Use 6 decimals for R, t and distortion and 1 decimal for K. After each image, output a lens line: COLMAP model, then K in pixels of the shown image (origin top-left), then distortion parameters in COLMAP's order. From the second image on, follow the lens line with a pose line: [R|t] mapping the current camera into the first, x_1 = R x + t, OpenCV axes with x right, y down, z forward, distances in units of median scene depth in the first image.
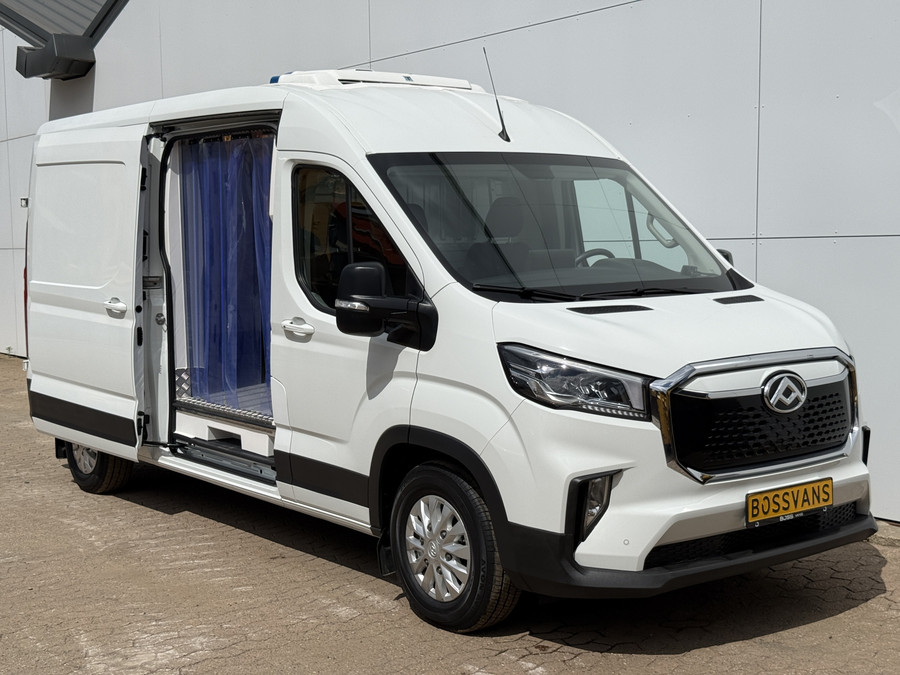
lens RADIAL K [[1269.7, 0, 443.9], [0, 1269.7, 331.3], [0, 0, 1]] dist [0.009602, -0.002205]
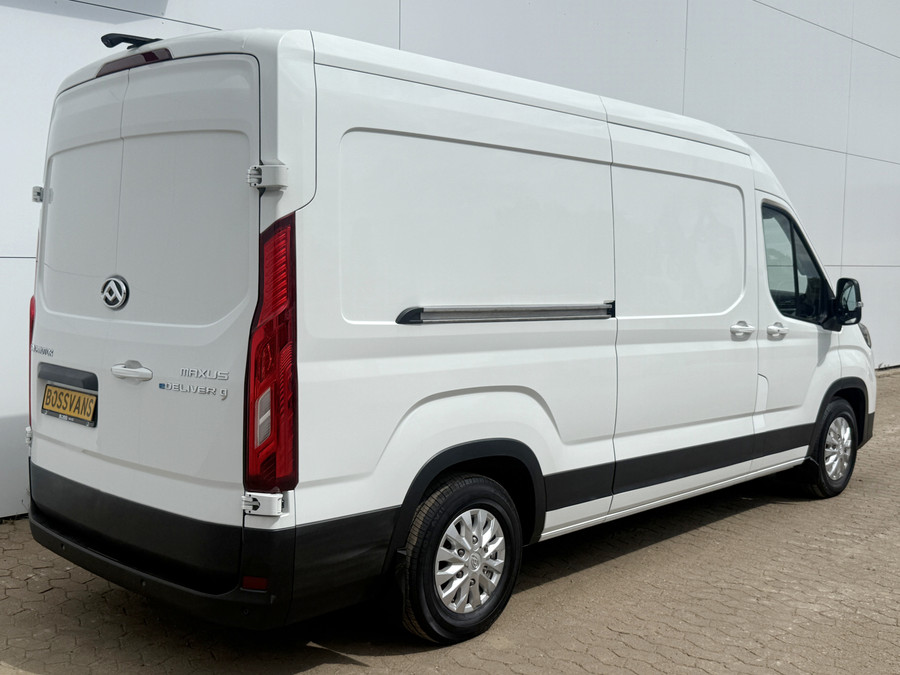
lens RADIAL K [[977.5, 0, 450.0], [0, 977.5, 337.5], [0, 0, 1]] dist [-0.002740, -0.002809]
pose [[-0.113177, -0.049222, 0.992355, -1.069201], [0.084227, 0.994702, 0.058944, -0.082588], [-0.989998, 0.090254, -0.108431, 1.442968]]
